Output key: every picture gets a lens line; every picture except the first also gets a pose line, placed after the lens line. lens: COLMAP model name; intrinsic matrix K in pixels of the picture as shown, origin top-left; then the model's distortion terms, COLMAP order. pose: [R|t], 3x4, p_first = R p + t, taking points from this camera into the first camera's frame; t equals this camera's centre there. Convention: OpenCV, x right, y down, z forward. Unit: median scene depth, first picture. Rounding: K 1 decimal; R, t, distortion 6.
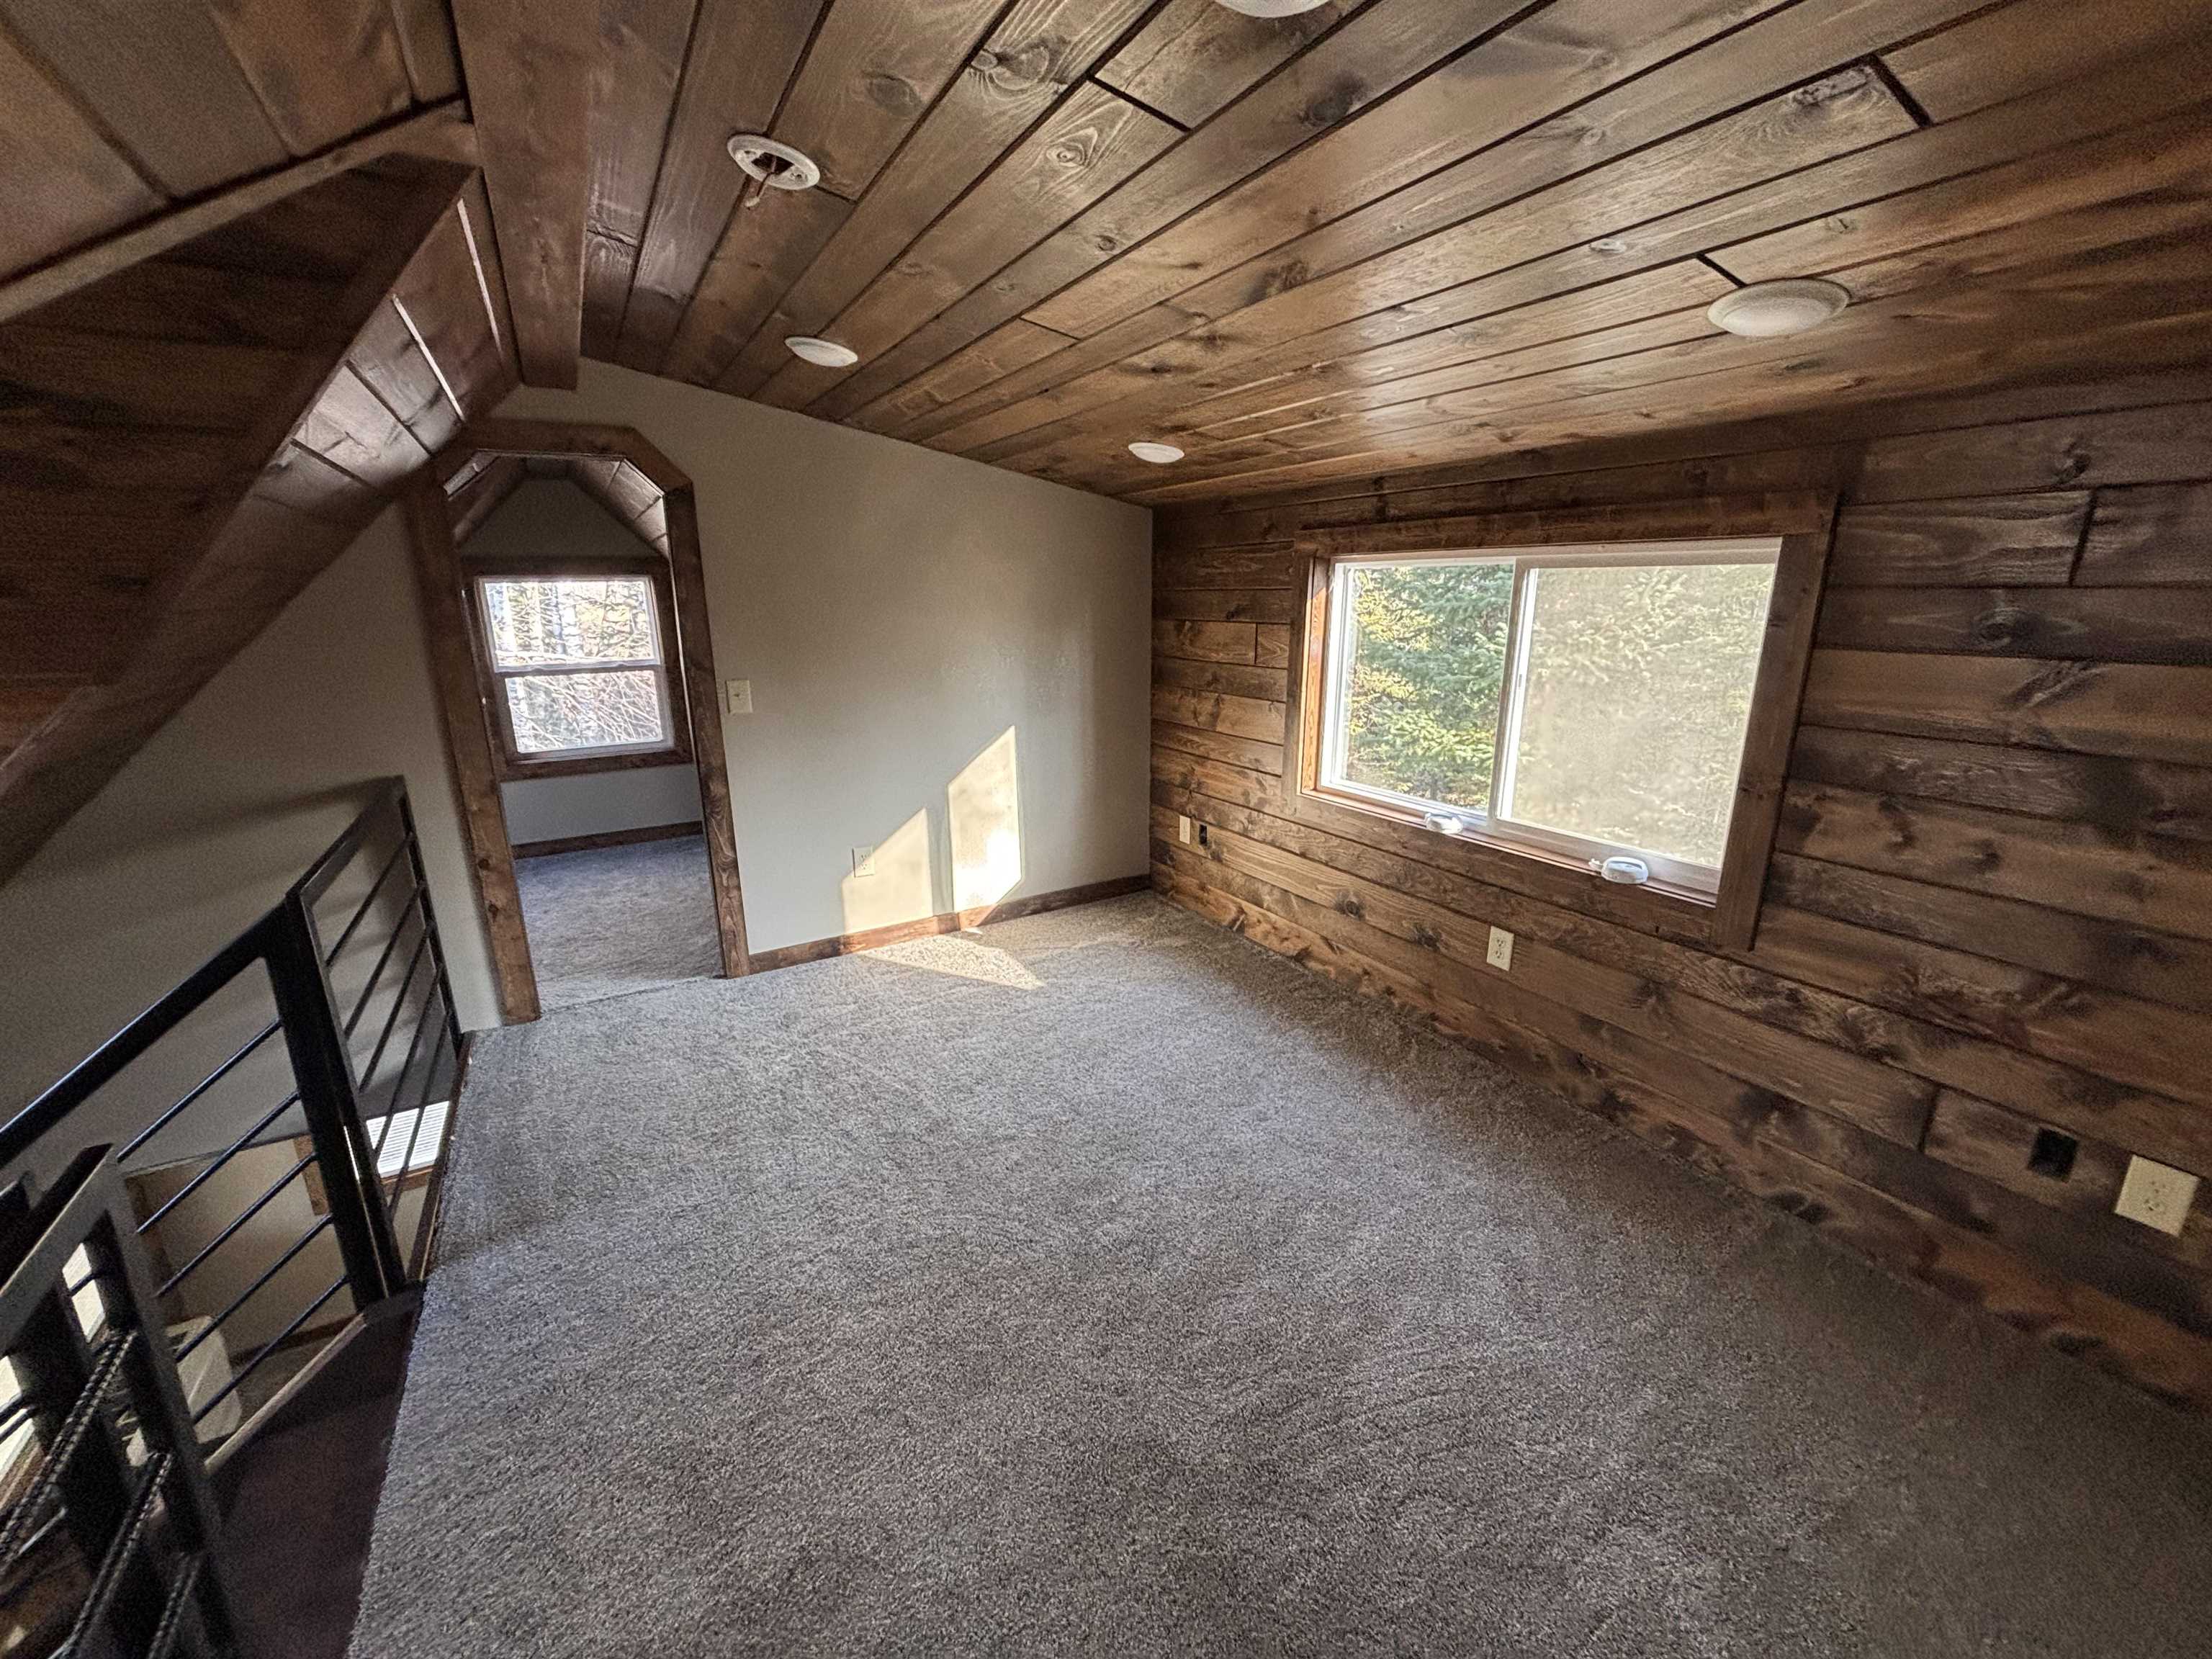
lens RADIAL K [[888.7, 0, 1109.5], [0, 888.7, 839.4], [0, 0, 1]] dist [-0.000399, 0.000033]
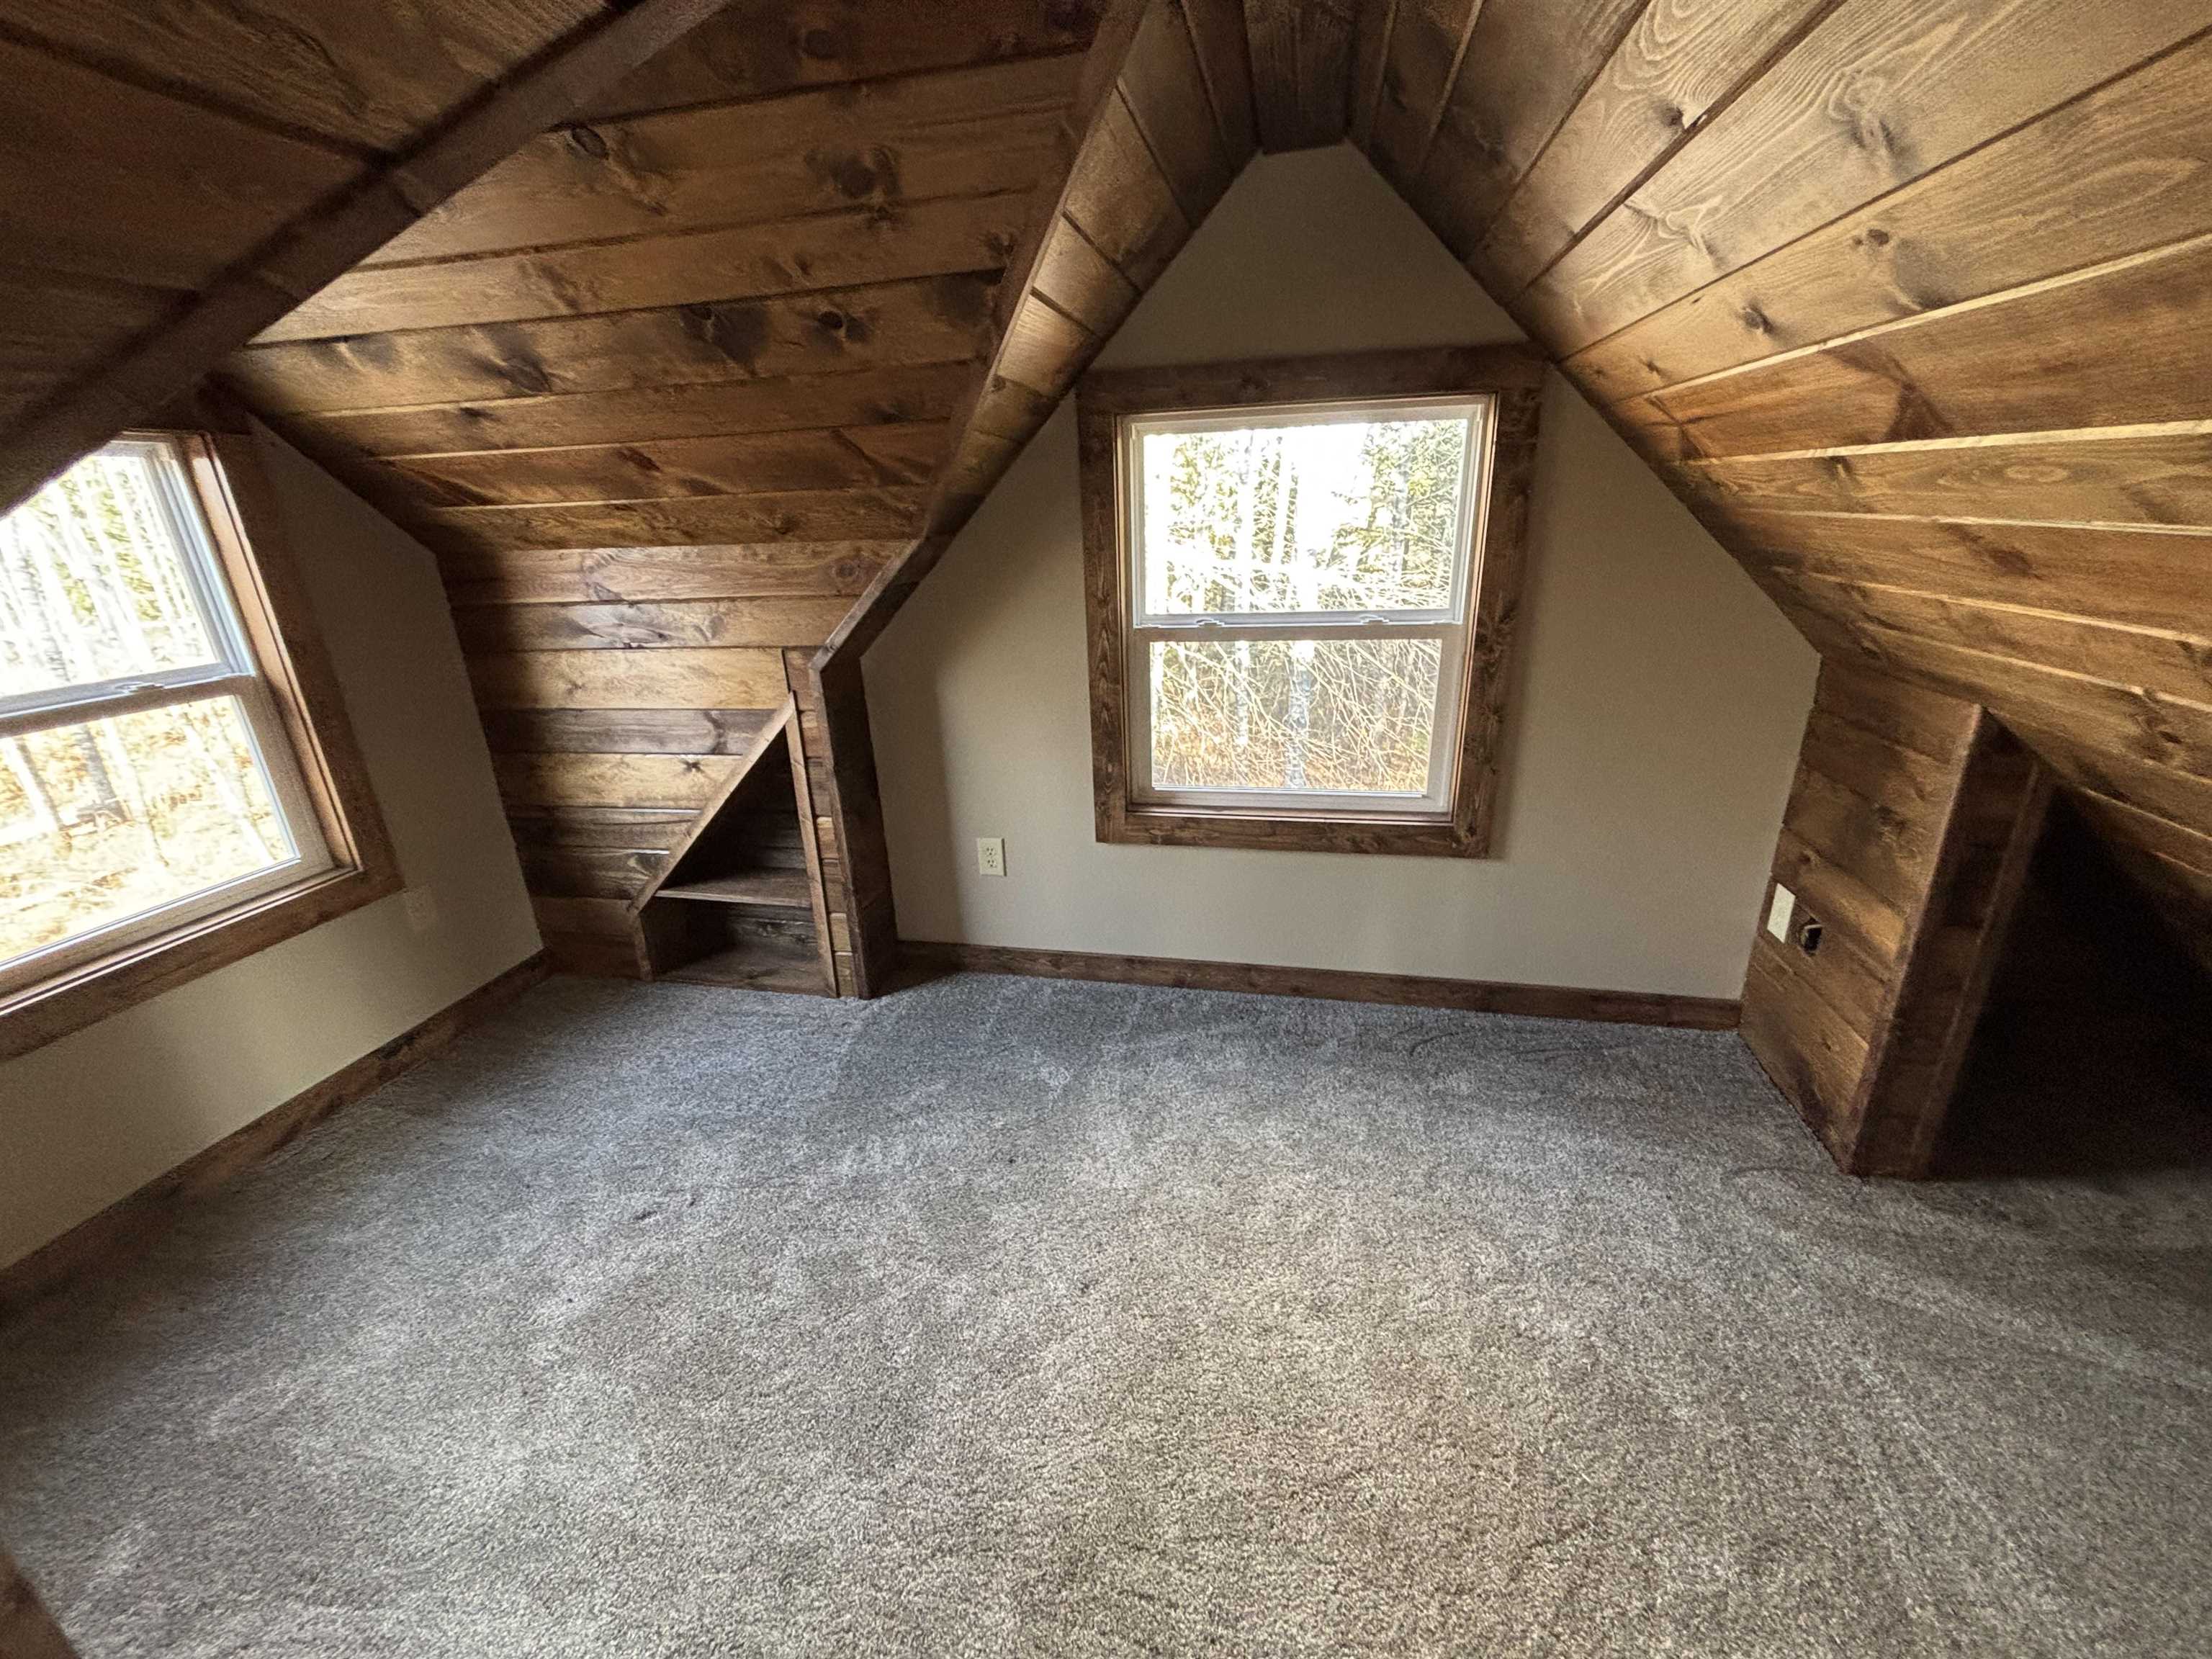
lens RADIAL K [[888.7, 0, 1109.5], [0, 888.7, 817.7], [0, 0, 1]] dist [-0.000399, 0.000033]
pose [[0.727848, 0.196879, -0.656868, -0.345484], [-0.133385, 0.980250, 0.146006, -0.150533], [0.672641, -0.018654, 0.739734, 0.606155]]
